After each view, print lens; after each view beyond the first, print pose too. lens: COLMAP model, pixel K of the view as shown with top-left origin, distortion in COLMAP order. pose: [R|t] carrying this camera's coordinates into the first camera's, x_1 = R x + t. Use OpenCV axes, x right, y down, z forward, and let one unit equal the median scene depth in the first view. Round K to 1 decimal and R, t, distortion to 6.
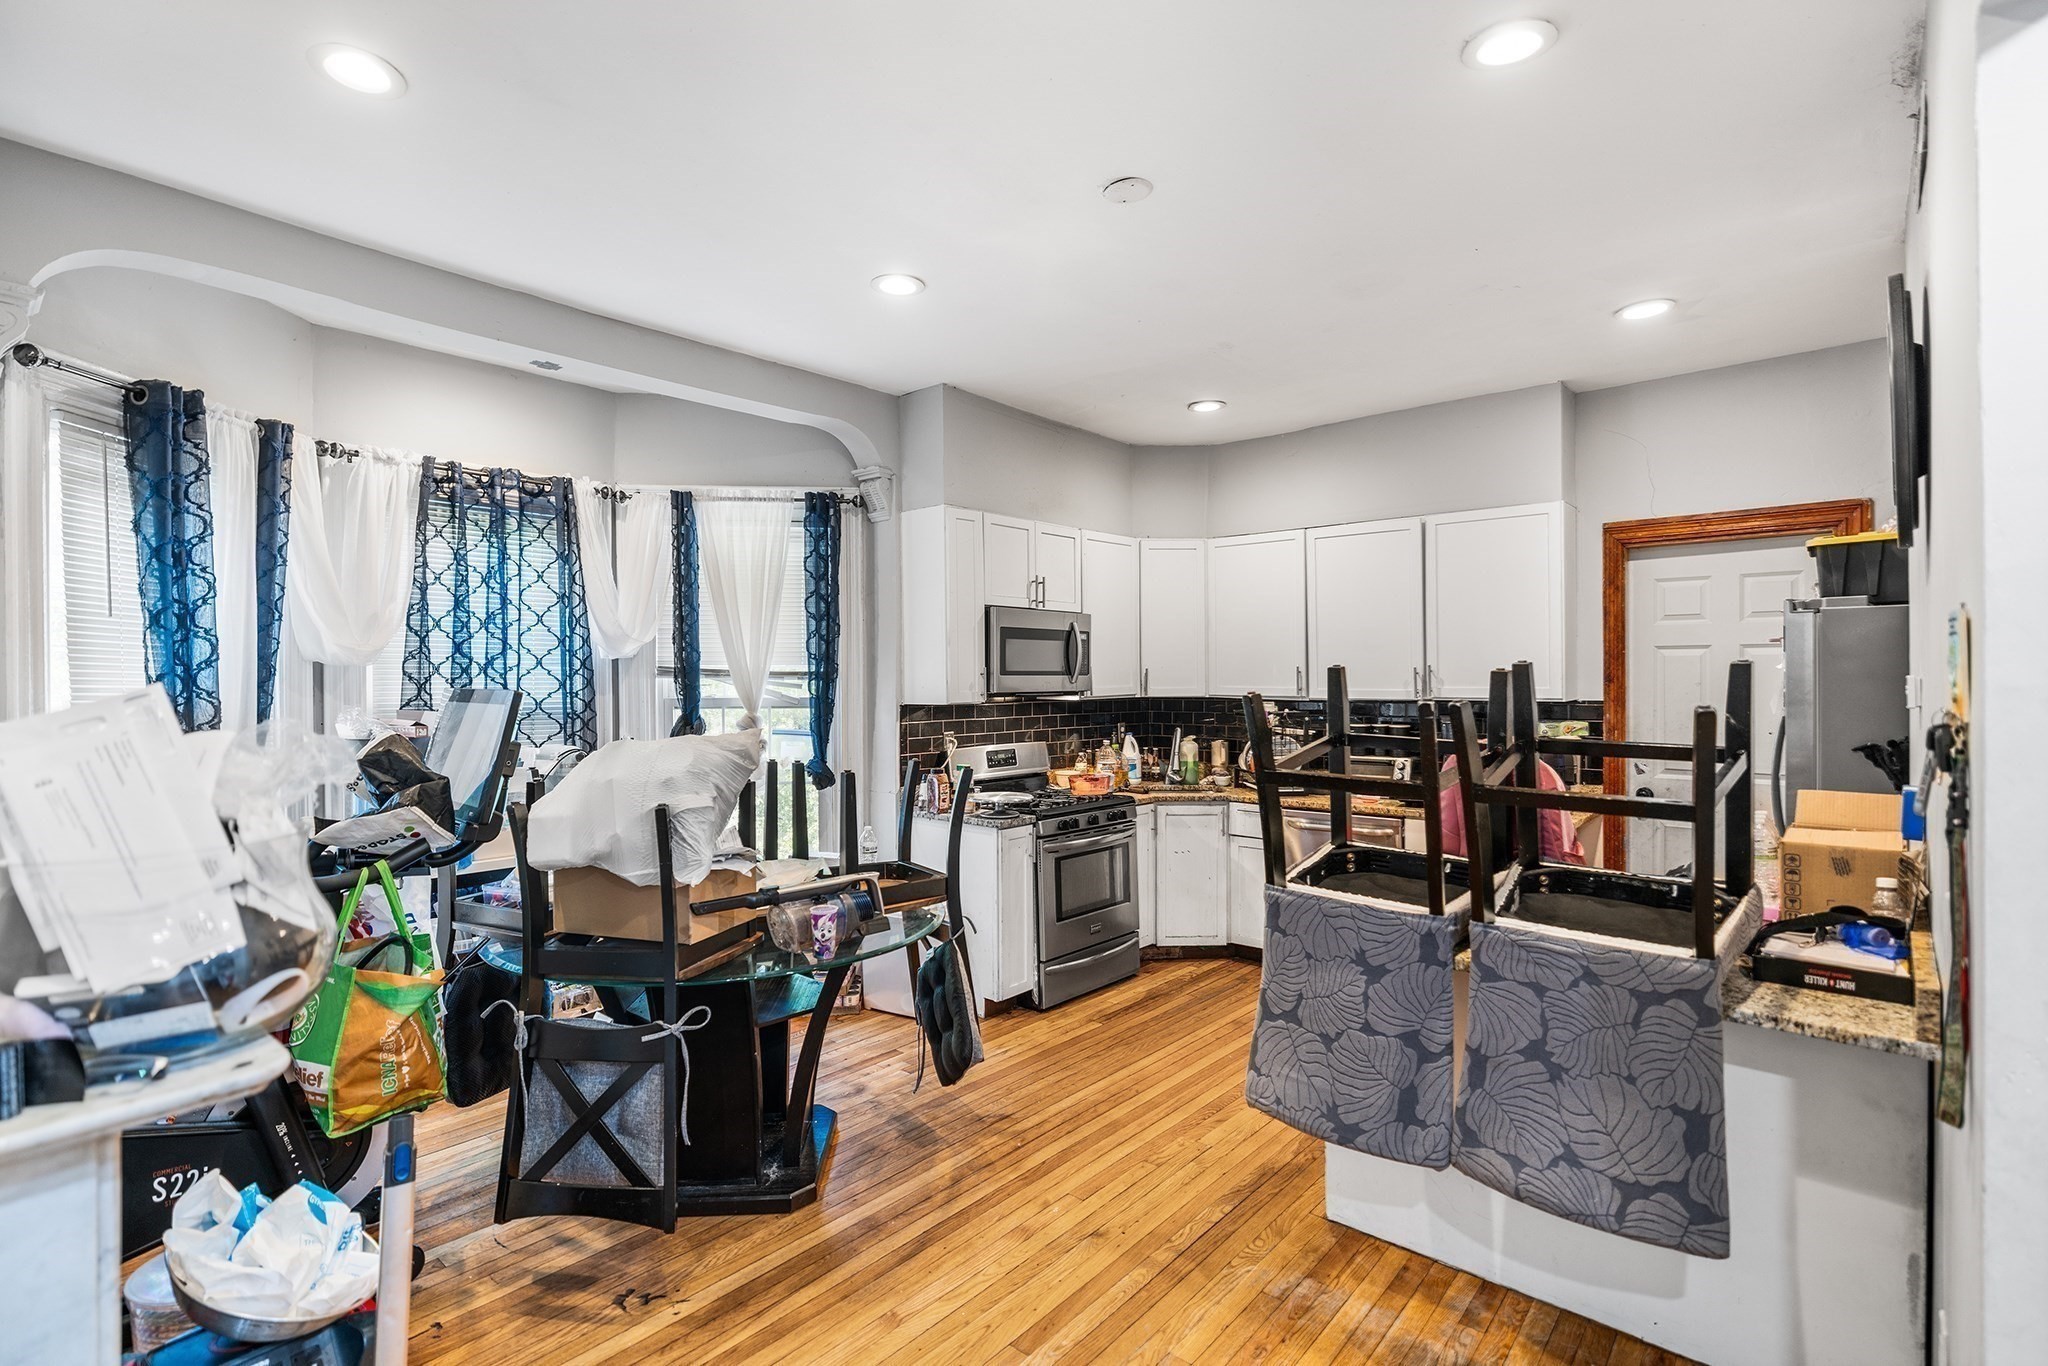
lens RADIAL K [[970.5, 0, 1033.1], [0, 970.5, 680.6], [0, 0, 1]] dist [-0.001079, -0.000557]
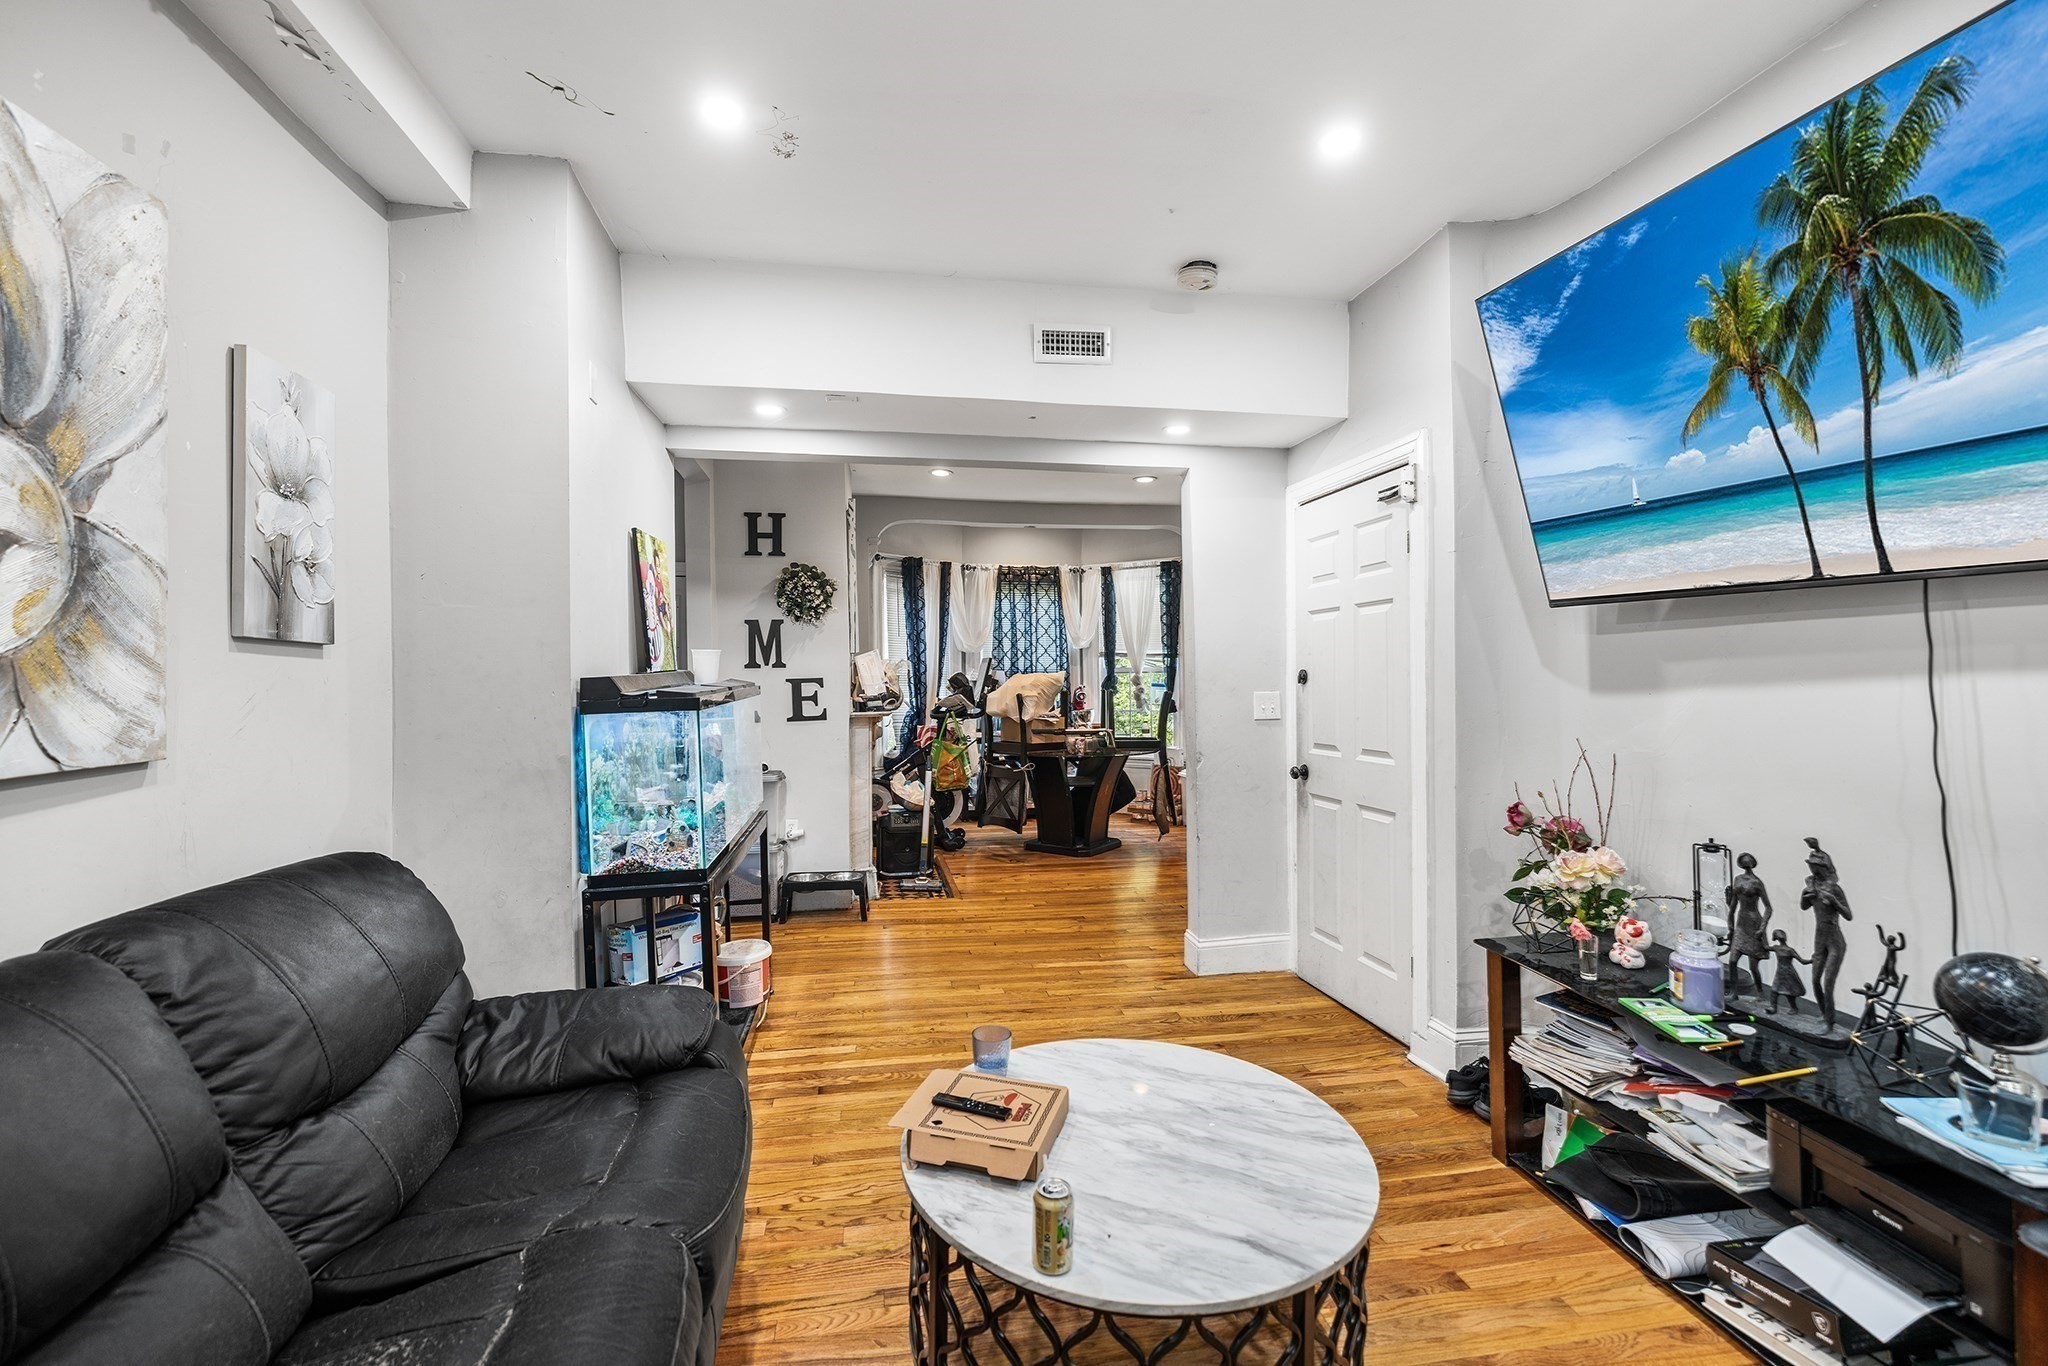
lens RADIAL K [[871.1, 0, 1024.5], [0, 871.1, 674.5], [0, 0, 1]] dist [0.001499, 0.000096]
pose [[0.777274, -0.002387, -0.629157, 0.760196], [0.000265, 0.999994, -0.003467, 0.045105], [0.629162, 0.002528, 0.777270, -0.620076]]
